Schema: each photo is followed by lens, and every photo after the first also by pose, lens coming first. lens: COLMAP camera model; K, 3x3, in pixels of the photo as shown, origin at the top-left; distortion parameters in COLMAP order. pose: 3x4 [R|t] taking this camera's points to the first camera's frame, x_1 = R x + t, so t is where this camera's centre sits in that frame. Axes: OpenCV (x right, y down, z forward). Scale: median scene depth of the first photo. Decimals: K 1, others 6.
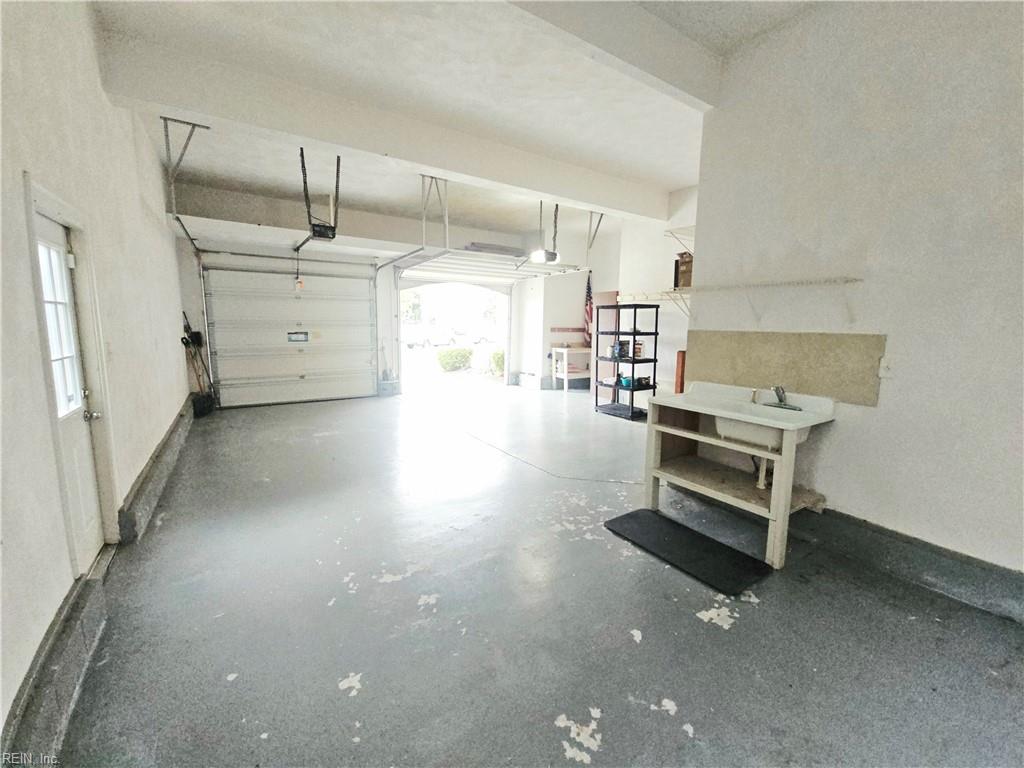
lens RADIAL K [[422.1, 0, 516.4], [0, 422.1, 380.4], [0, 0, 1]] dist [-0.000140, -0.000036]
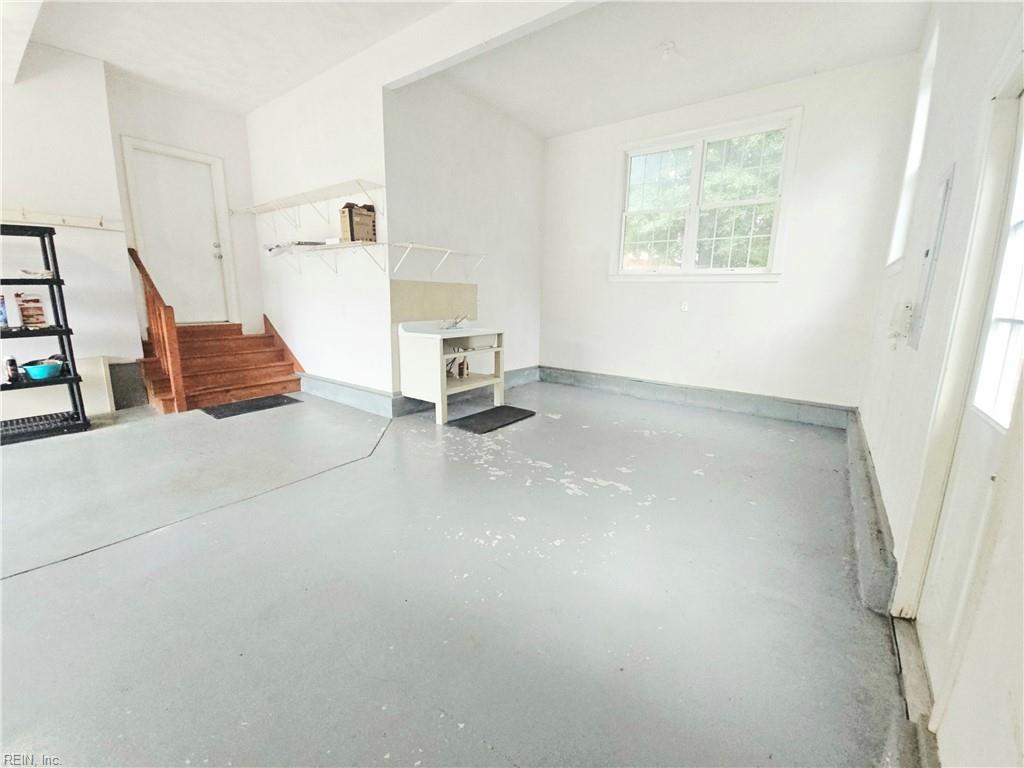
lens RADIAL K [[422.1, 0, 516.4], [0, 422.1, 380.4], [0, 0, 1]] dist [-0.000140, -0.000036]
pose [[-0.337047, -0.200229, 0.919950, -1.011444], [0.107199, 0.962607, 0.248789, -0.125135], [-0.935365, 0.182472, -0.302980, 1.301379]]
